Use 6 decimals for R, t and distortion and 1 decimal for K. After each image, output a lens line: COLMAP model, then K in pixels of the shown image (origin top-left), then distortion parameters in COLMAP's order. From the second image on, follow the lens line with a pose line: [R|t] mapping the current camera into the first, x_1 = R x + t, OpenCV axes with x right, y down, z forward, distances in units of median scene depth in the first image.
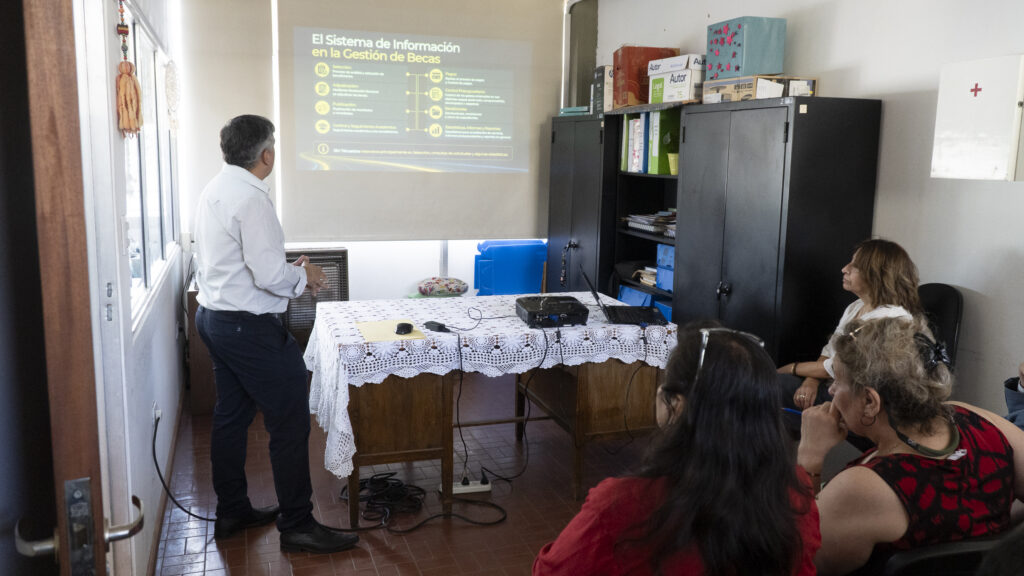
lens RADIAL K [[798.9, 0, 505.5], [0, 798.9, 271.5], [0, 0, 1]] dist [0.014542, 0.012151]
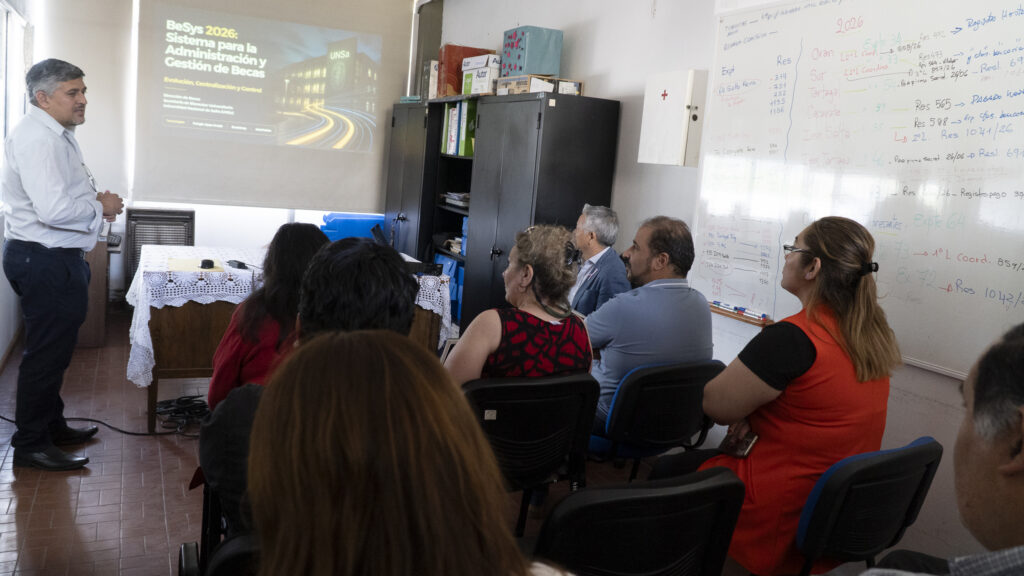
lens RADIAL K [[798.9, 0, 491.2], [0, 798.9, 252.3], [0, 0, 1]] dist [0.014542, 0.012151]
pose [[0.993577, 0.054293, 0.099280, 0.131034], [-0.051869, 0.998293, -0.026836, 0.050083], [-0.100568, 0.021514, 0.994698, -0.161770]]
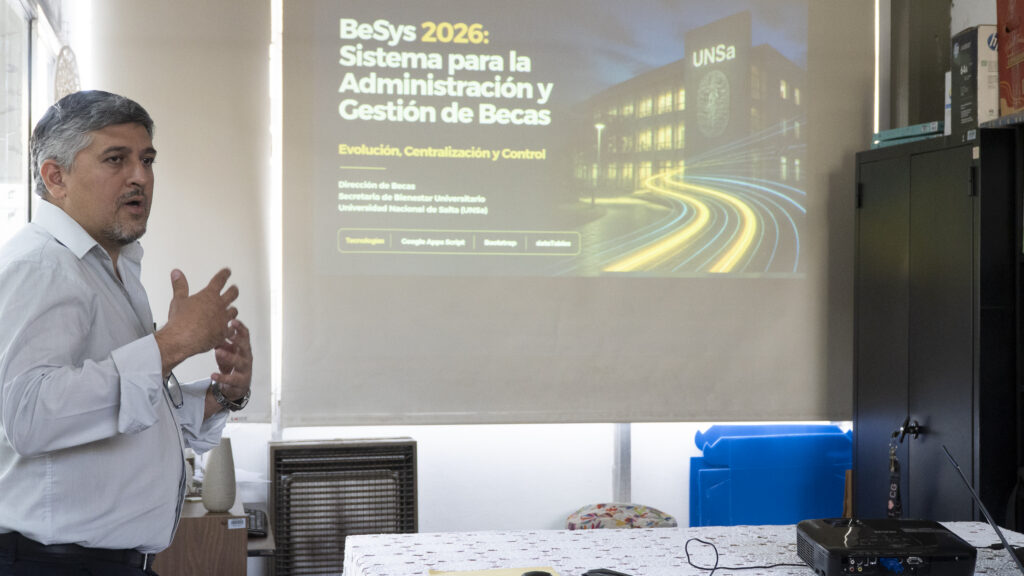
lens RADIAL K [[1635.8, 0, 514.2], [0, 1635.8, 280.6], [0, 0, 1]] dist [0.136514, 0.000000]
pose [[0.990573, -0.018252, -0.135767, -0.012885], [-0.002814, 0.988163, -0.153382, 0.035839], [0.136960, 0.152318, 0.978796, 0.077675]]
